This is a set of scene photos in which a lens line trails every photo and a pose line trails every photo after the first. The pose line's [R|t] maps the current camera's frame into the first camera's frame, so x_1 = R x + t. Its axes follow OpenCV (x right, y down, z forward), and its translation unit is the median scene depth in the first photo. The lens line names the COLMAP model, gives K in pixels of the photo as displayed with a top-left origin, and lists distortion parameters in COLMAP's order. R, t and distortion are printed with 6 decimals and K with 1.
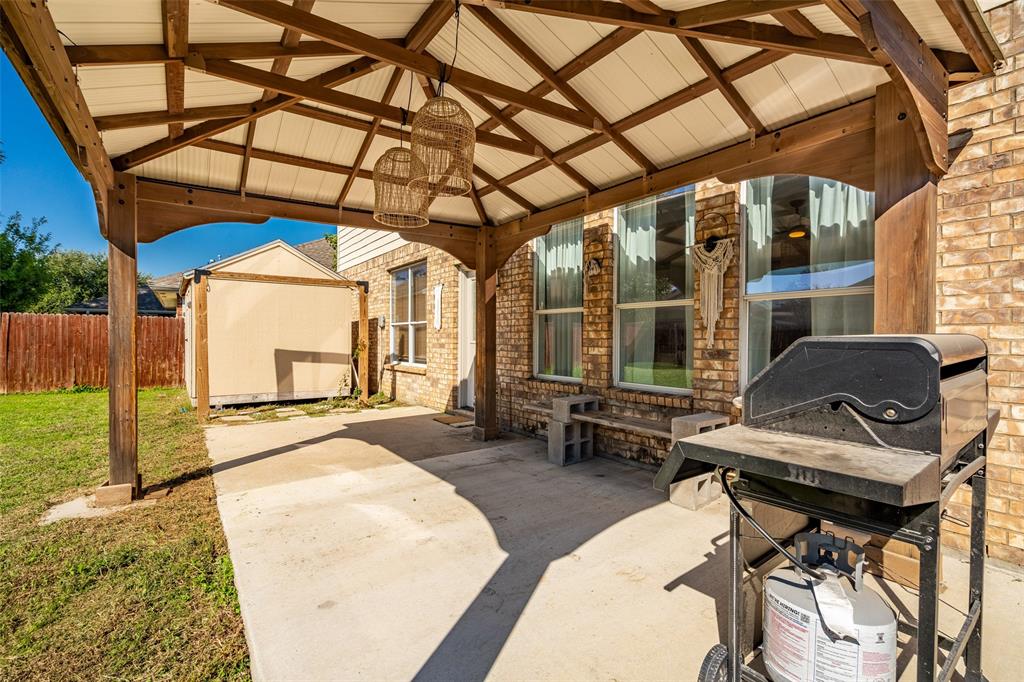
lens RADIAL K [[461.9, 0, 510.7], [0, 461.9, 341.5], [0, 0, 1]] dist [0.000309, -0.000216]
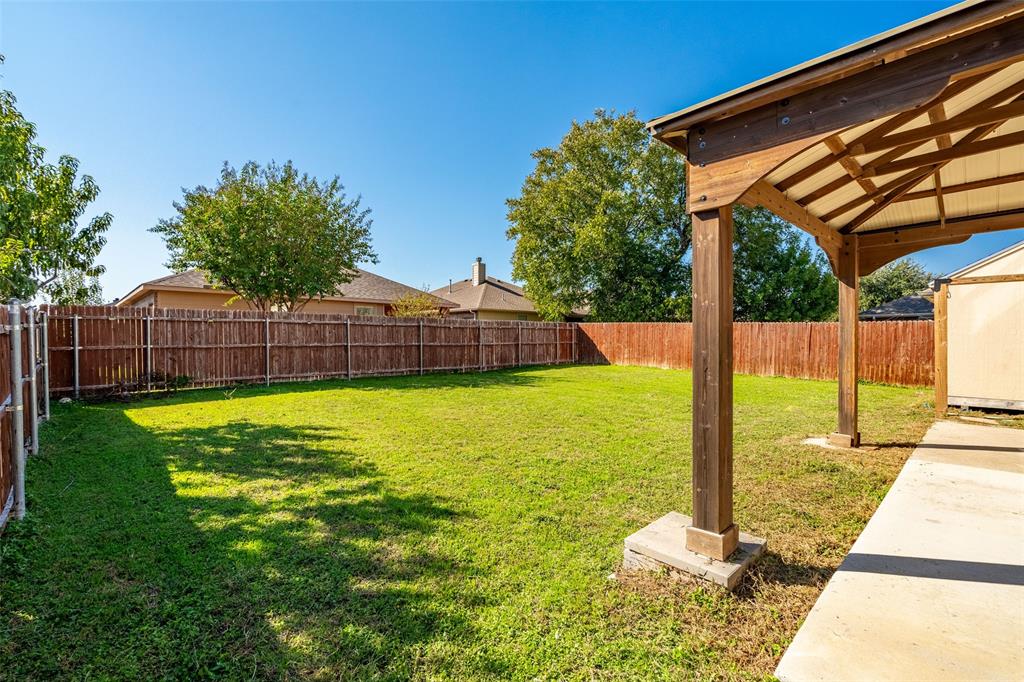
lens RADIAL K [[461.9, 0, 510.7], [0, 461.9, 341.5], [0, 0, 1]] dist [0.000309, -0.000216]
pose [[0.146984, 0.005462, -0.989124, 0.271593], [-0.010926, 0.999933, 0.003898, 0.000627], [0.989079, 0.010234, 0.147034, -0.177848]]
